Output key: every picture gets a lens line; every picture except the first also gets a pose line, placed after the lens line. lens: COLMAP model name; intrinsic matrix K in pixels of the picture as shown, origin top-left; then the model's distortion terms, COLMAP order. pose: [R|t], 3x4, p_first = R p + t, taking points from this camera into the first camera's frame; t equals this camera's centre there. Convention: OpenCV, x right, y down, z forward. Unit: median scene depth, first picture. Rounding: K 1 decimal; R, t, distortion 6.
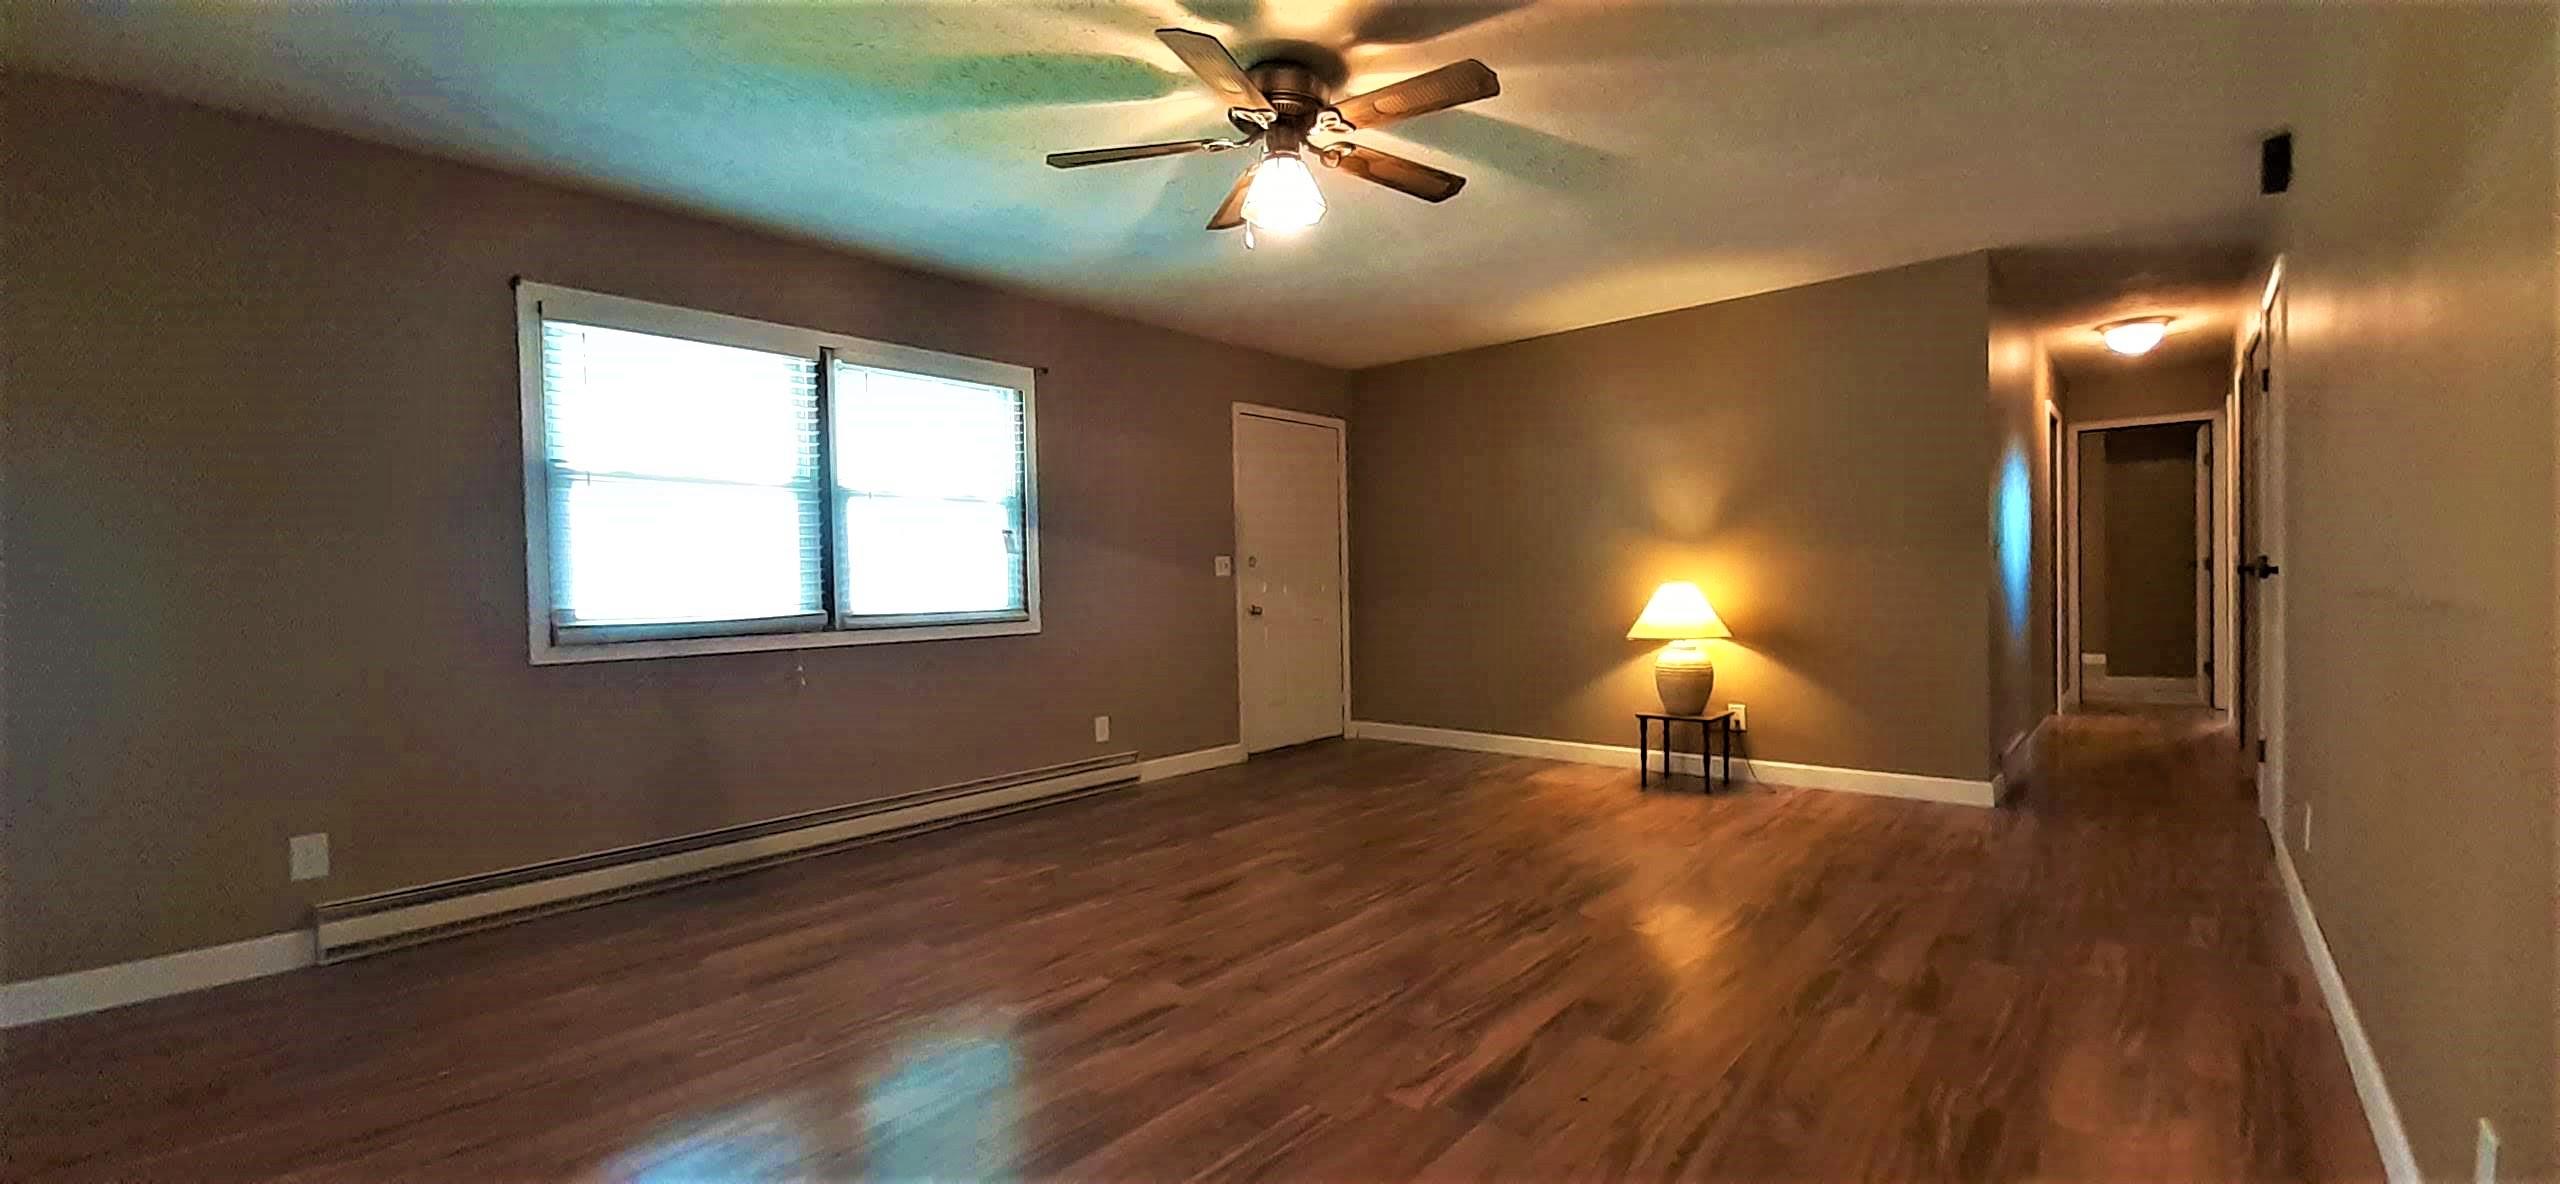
lens RADIAL K [[1075.0, 0, 1280.0], [0, 1075.0, 592.0], [0, 0, 1]] dist [0.000063, -0.000005]
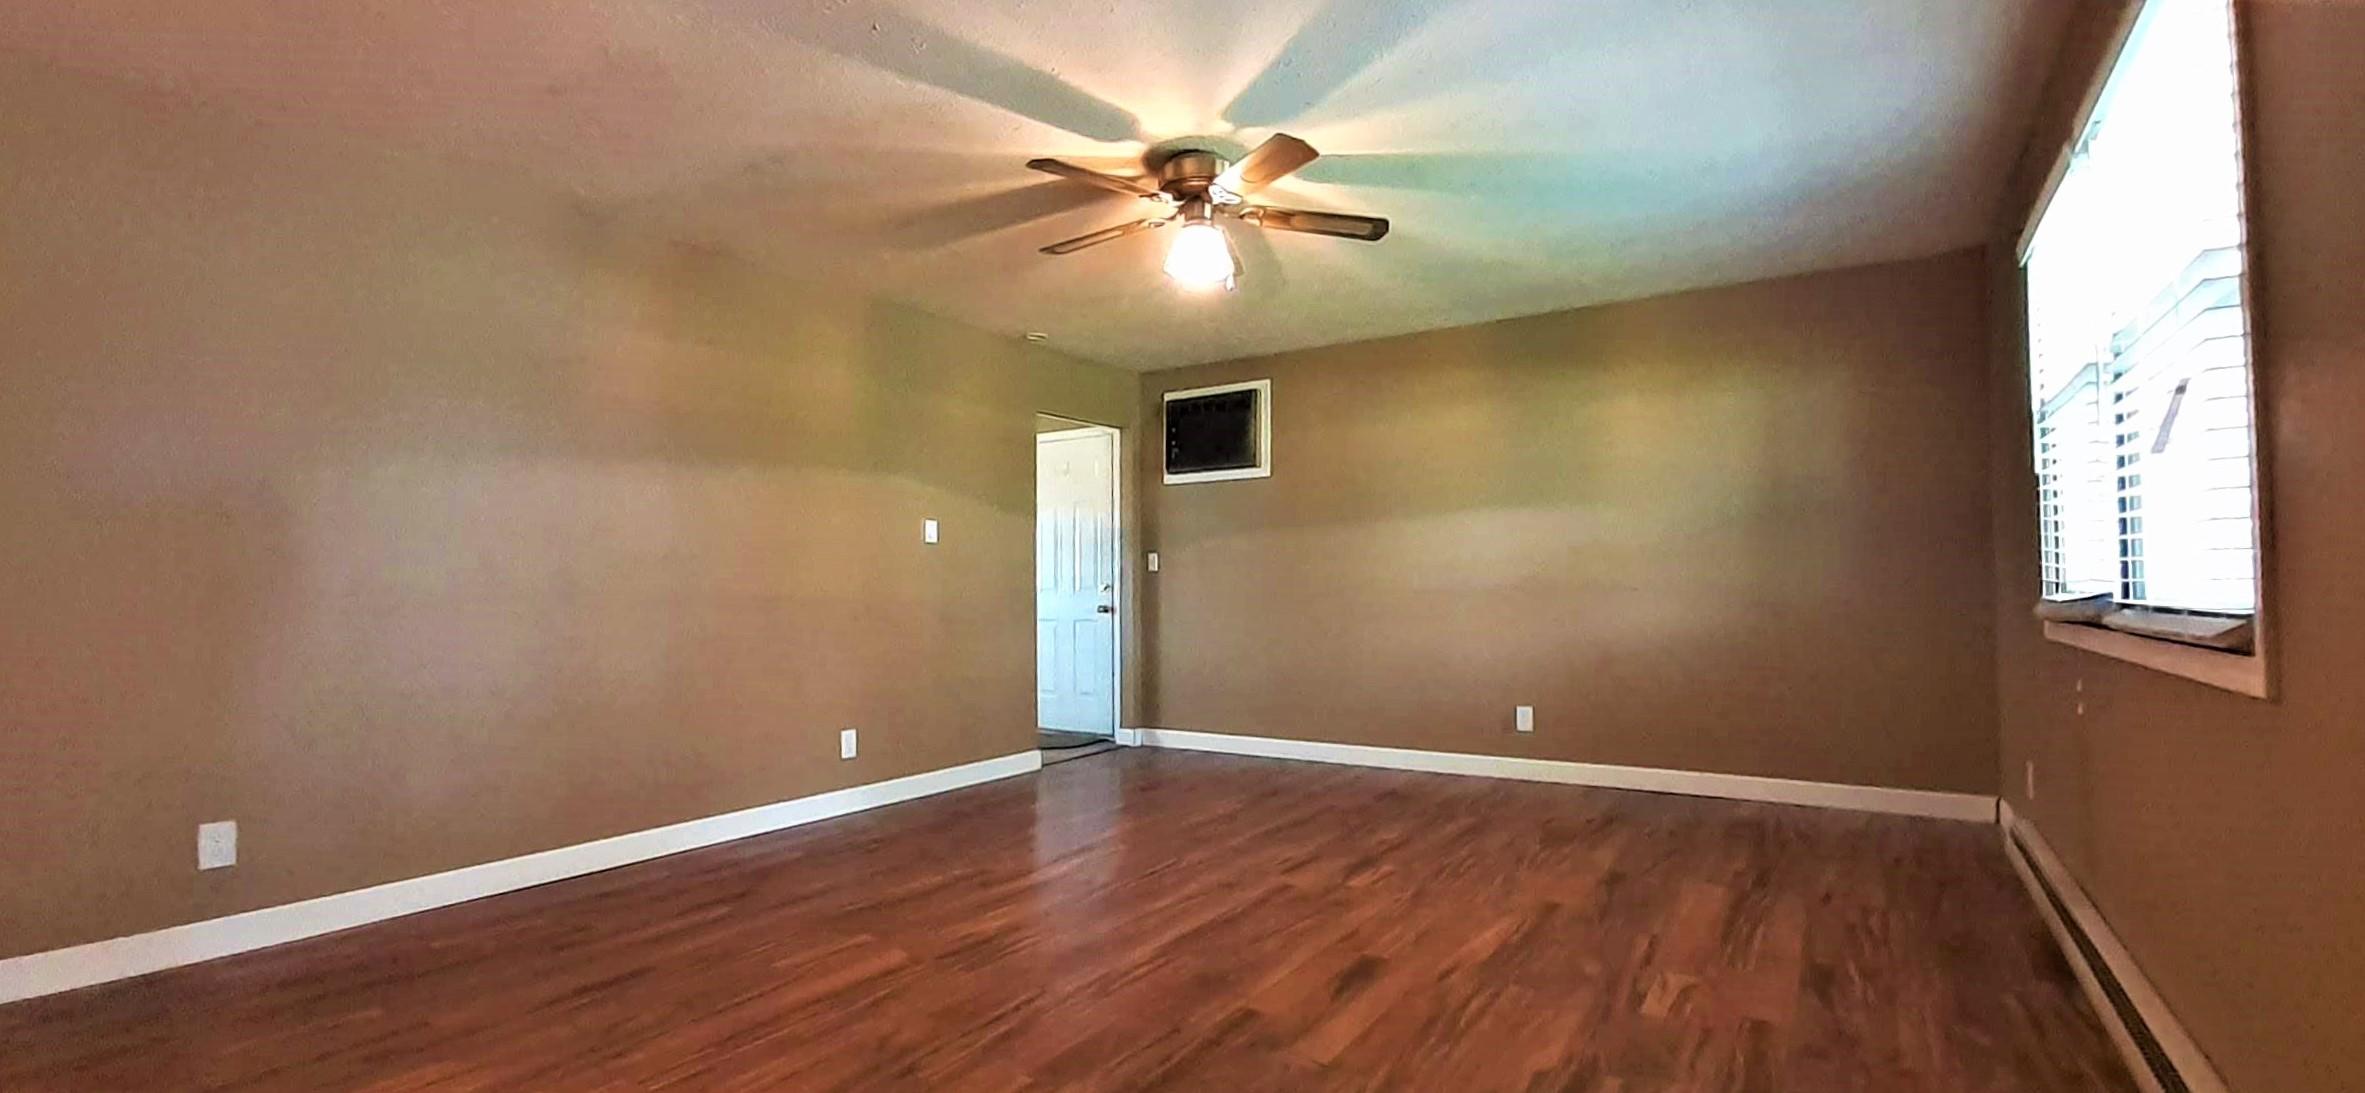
lens RADIAL K [[993.2, 0, 1182.5], [0, 993.2, 546.5], [0, 0, 1]] dist [0.000063, -0.000005]
pose [[-0.990159, 0.021136, -0.138344, 0.173178], [0.026630, 0.998924, -0.037977, -0.002738], [0.137393, -0.041288, -0.989656, 1.966835]]
